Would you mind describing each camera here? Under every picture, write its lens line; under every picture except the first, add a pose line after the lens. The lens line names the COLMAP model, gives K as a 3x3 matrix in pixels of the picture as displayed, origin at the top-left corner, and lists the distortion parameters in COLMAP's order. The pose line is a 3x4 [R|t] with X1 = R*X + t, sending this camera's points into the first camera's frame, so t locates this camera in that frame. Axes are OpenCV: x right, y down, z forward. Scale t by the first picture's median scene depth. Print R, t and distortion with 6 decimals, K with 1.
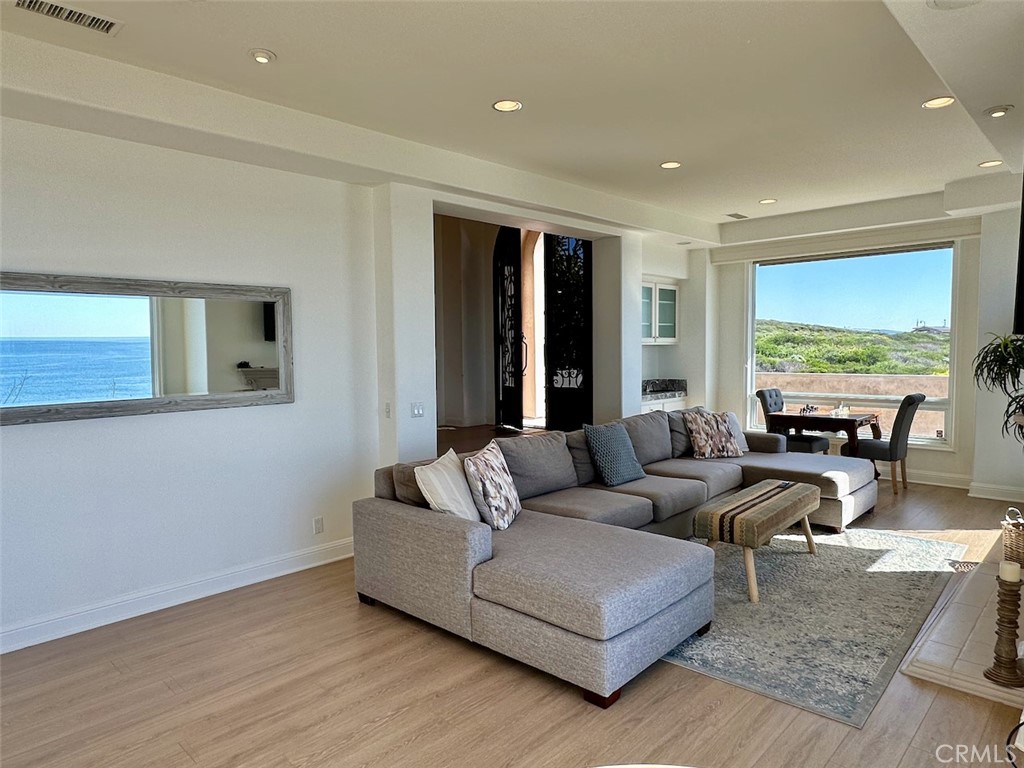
lens RADIAL K [[647.8, 0, 509.6], [0, 647.8, 383.7], [0, 0, 1]] dist [0.006521, 0.000569]
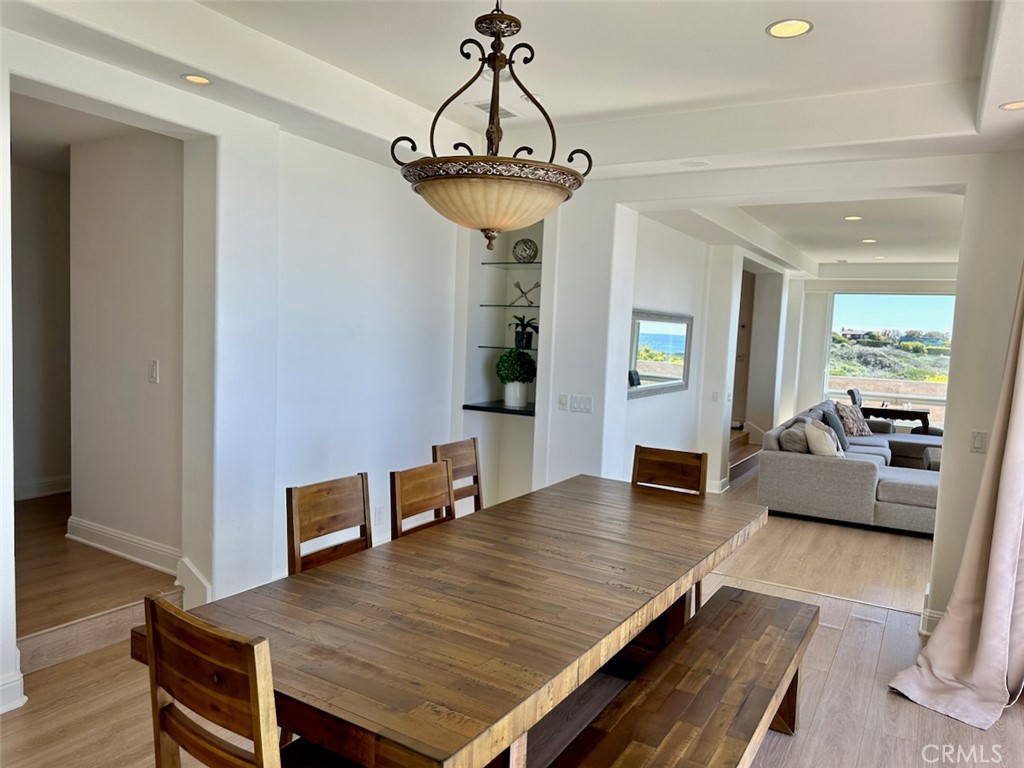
lens RADIAL K [[717.0, 0, 514.1], [0, 717.0, 385.5], [0, 0, 1]] dist [0.004080, 0.000354]
pose [[0.974694, 0.029896, 0.221535, -0.720261], [-0.034143, 0.999299, 0.015366, 0.003023], [-0.220921, -0.022541, 0.975031, -0.355792]]
